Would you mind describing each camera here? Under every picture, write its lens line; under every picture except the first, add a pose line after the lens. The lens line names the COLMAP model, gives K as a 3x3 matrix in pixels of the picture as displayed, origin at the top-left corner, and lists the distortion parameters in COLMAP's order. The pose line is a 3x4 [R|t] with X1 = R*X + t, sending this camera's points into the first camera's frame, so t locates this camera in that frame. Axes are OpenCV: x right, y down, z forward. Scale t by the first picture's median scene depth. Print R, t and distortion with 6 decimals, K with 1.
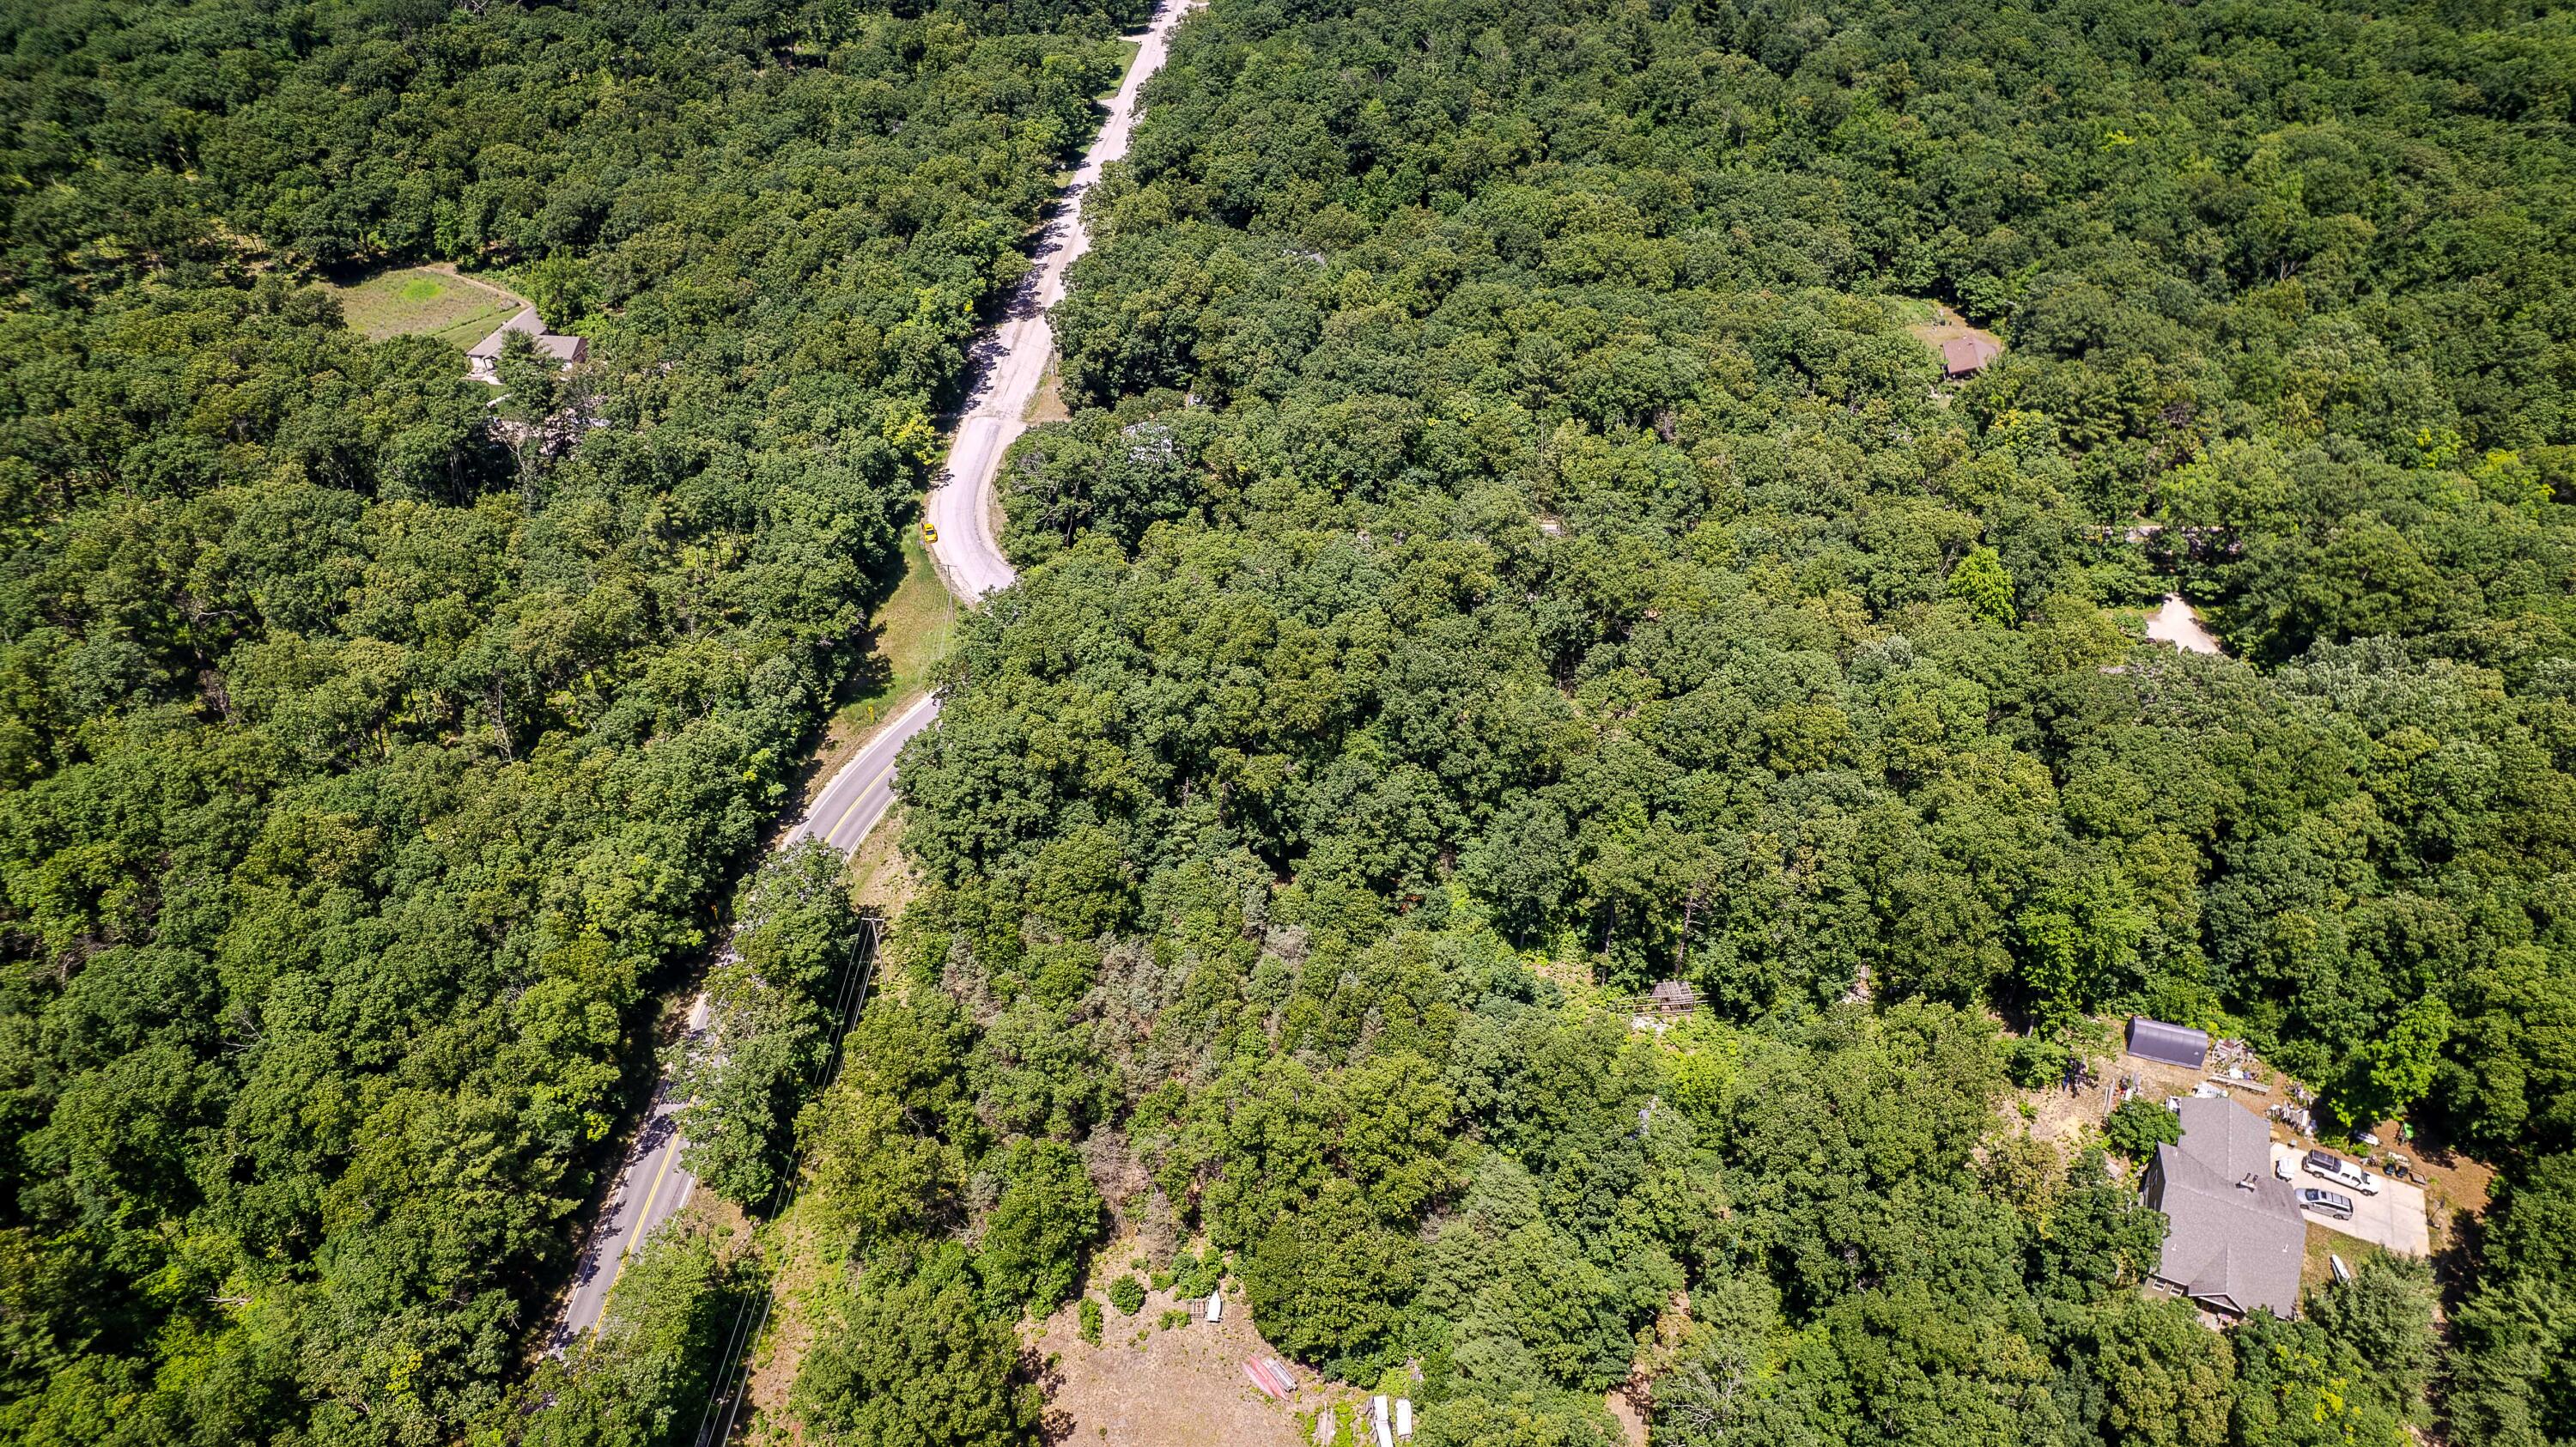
lens RADIAL K [[1634.0, 0, 1288.0], [0, 1634.0, 723.5], [0, 0, 1]] dist [-0.097004, 0.091110]
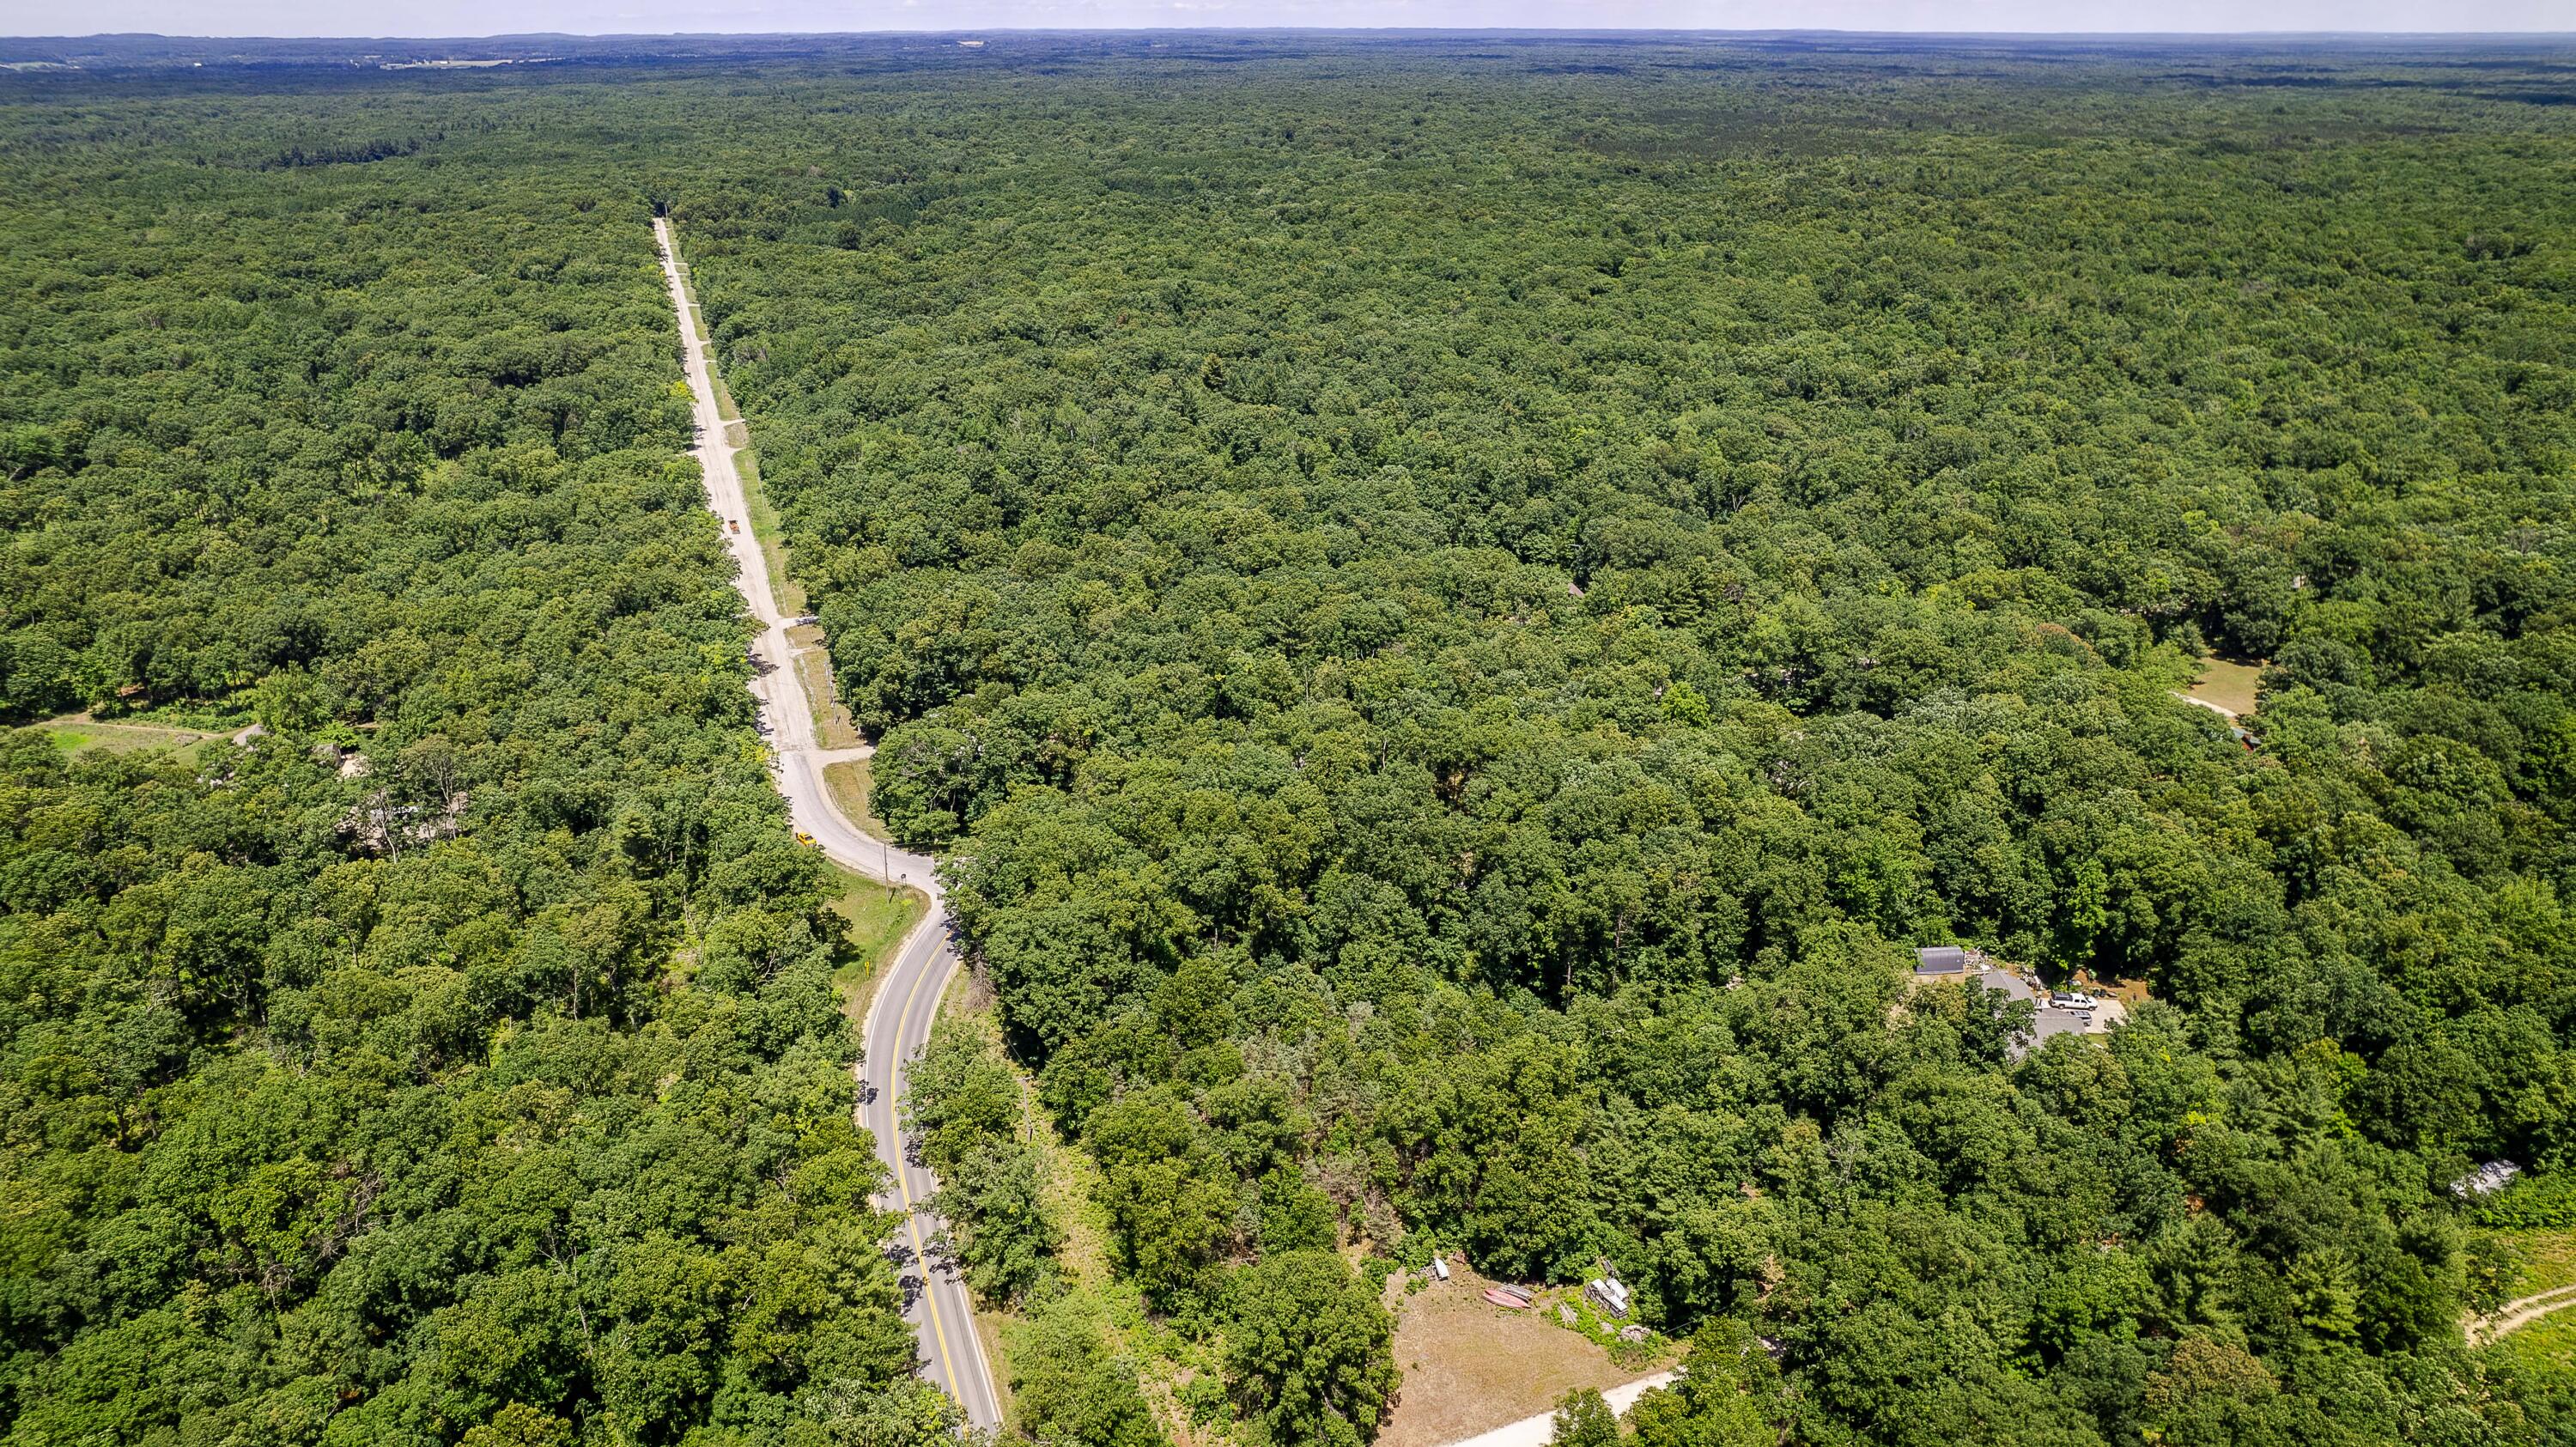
lens RADIAL K [[1634.0, 0, 1288.0], [0, 1634.0, 723.5], [0, 0, 1]] dist [-0.097004, 0.091110]
pose [[0.926919, -0.149056, 0.344389, -0.343429], [0.225387, 0.954894, -0.193336, 0.112743], [-0.300037, 0.256828, 0.918704, -0.149515]]
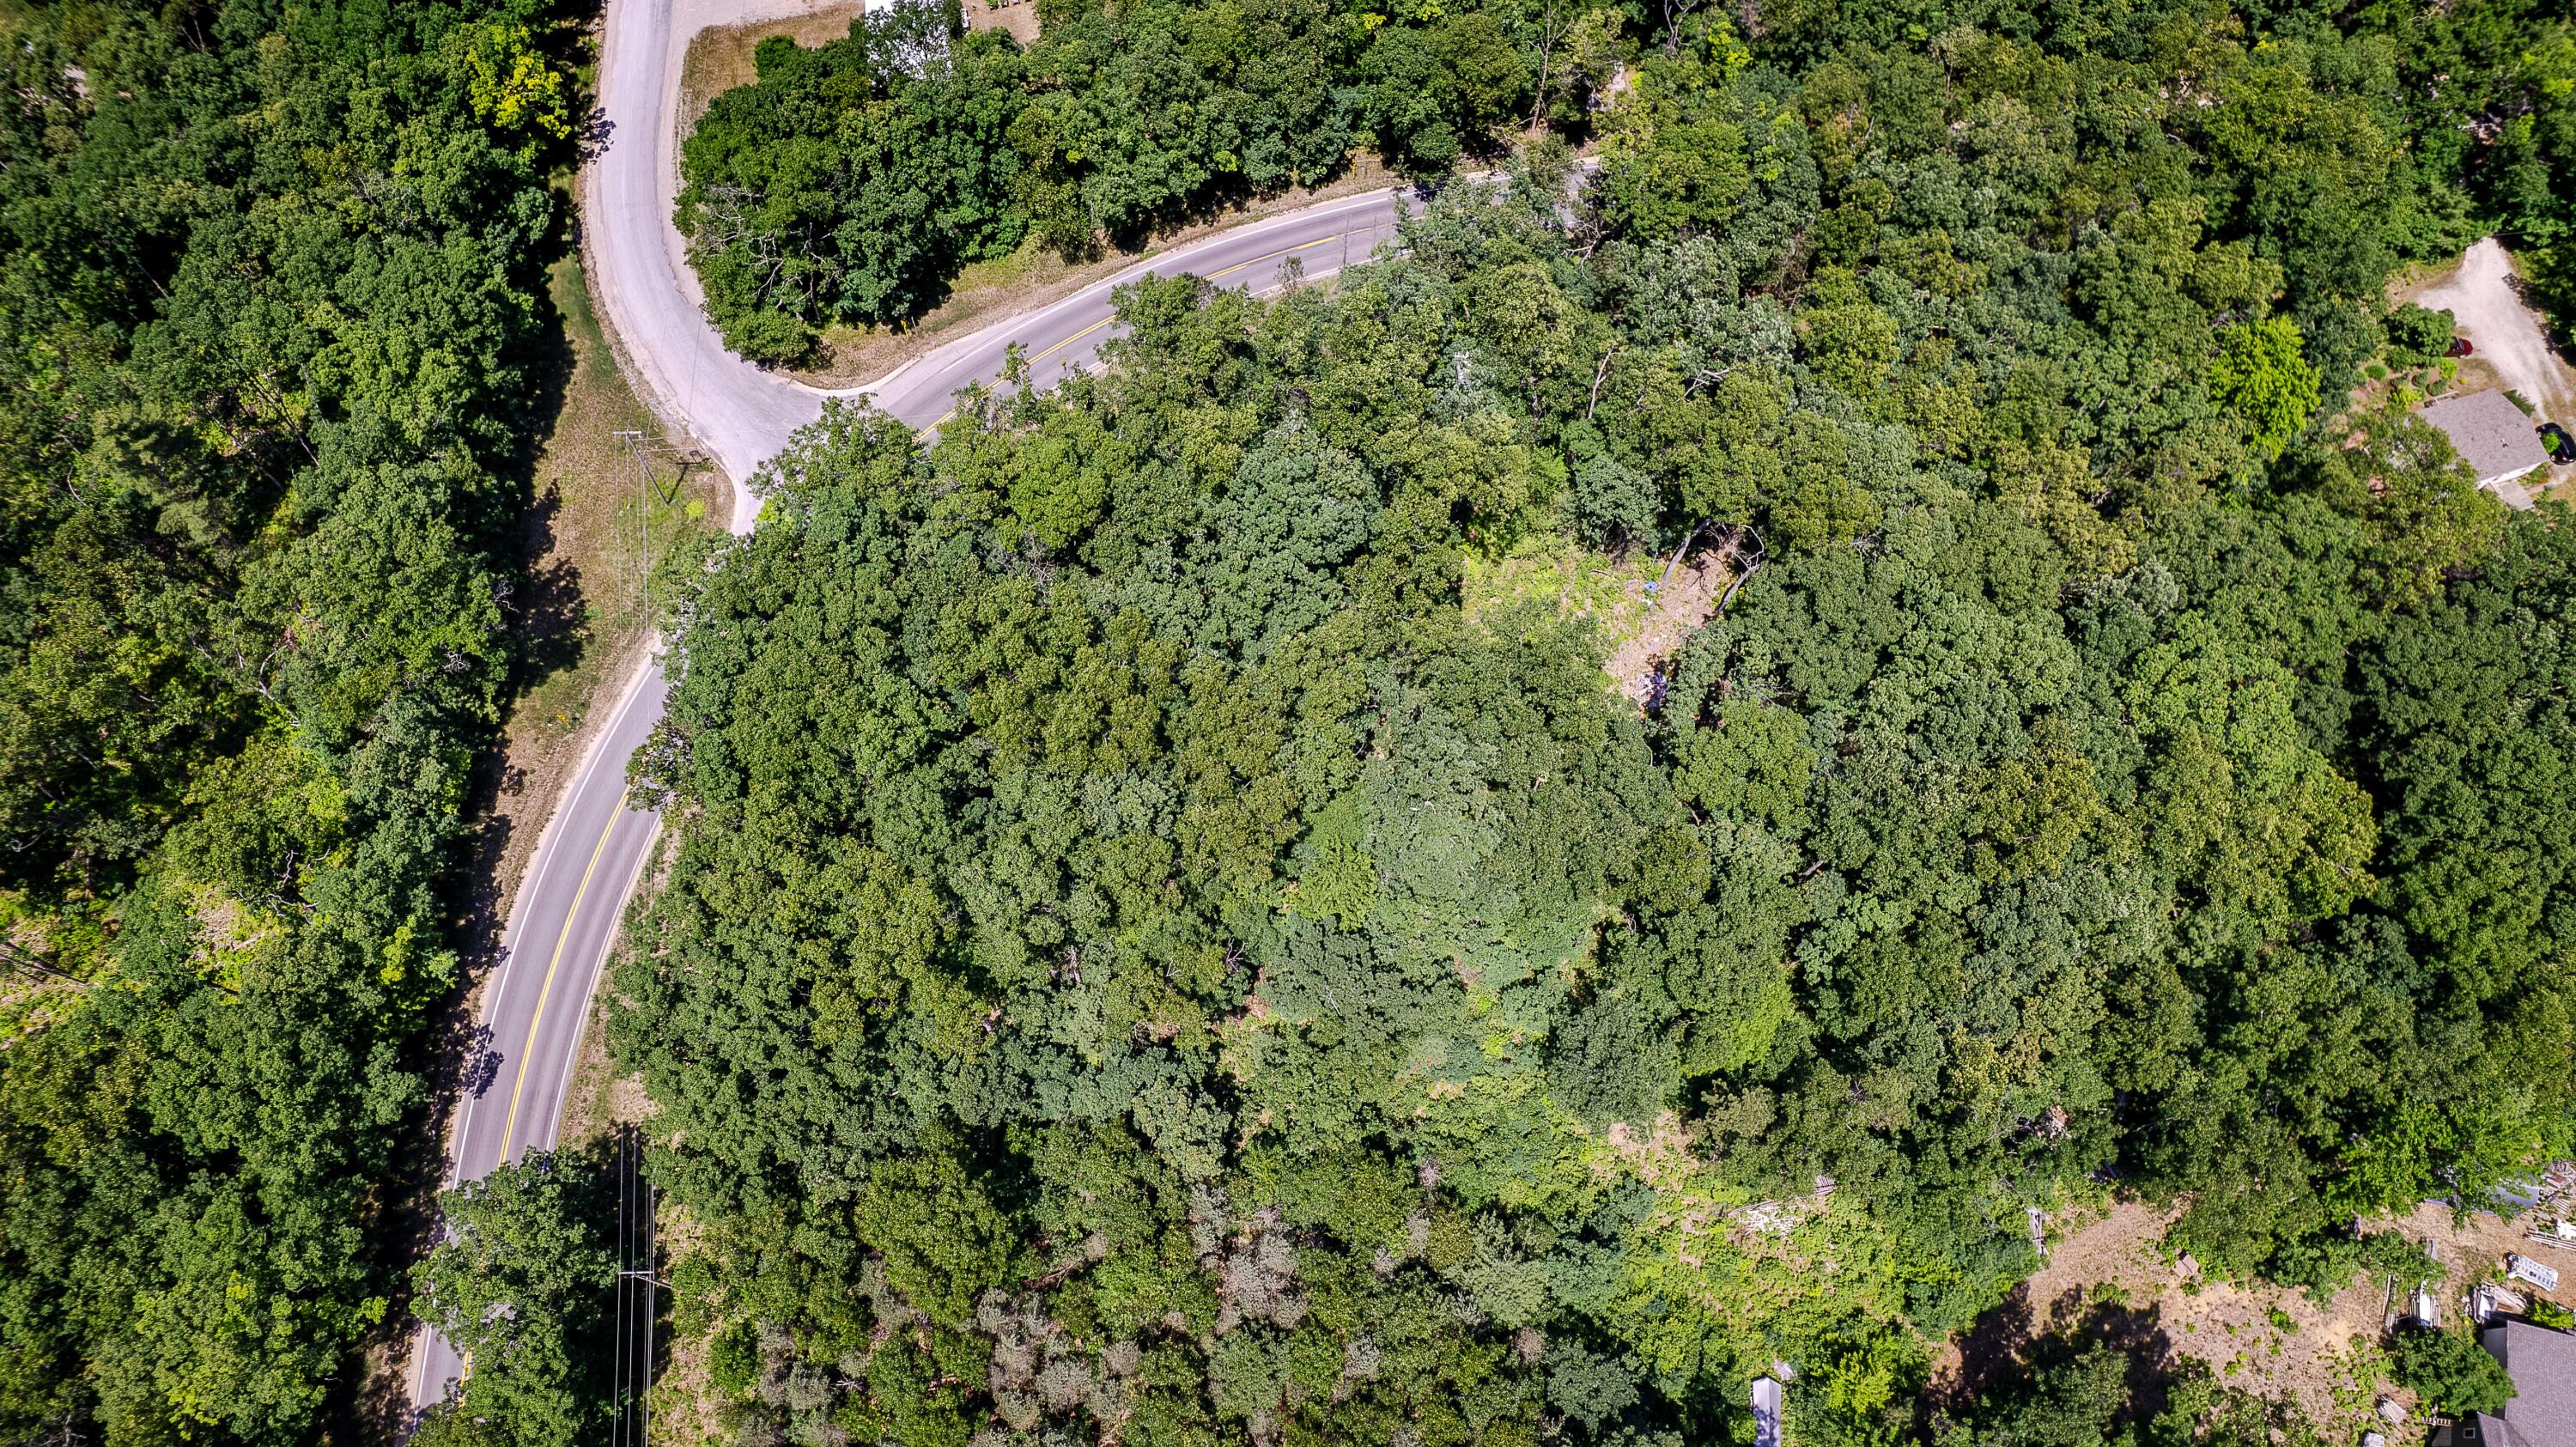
lens RADIAL K [[1634.0, 0, 1288.0], [0, 1634.0, 723.5], [0, 0, 1]] dist [-0.097004, 0.091110]
pose [[0.993226, -0.107284, 0.044646, 0.002312], [0.072061, 0.870068, 0.487635, -0.278192], [-0.091160, -0.481115, 0.871905, 0.382168]]
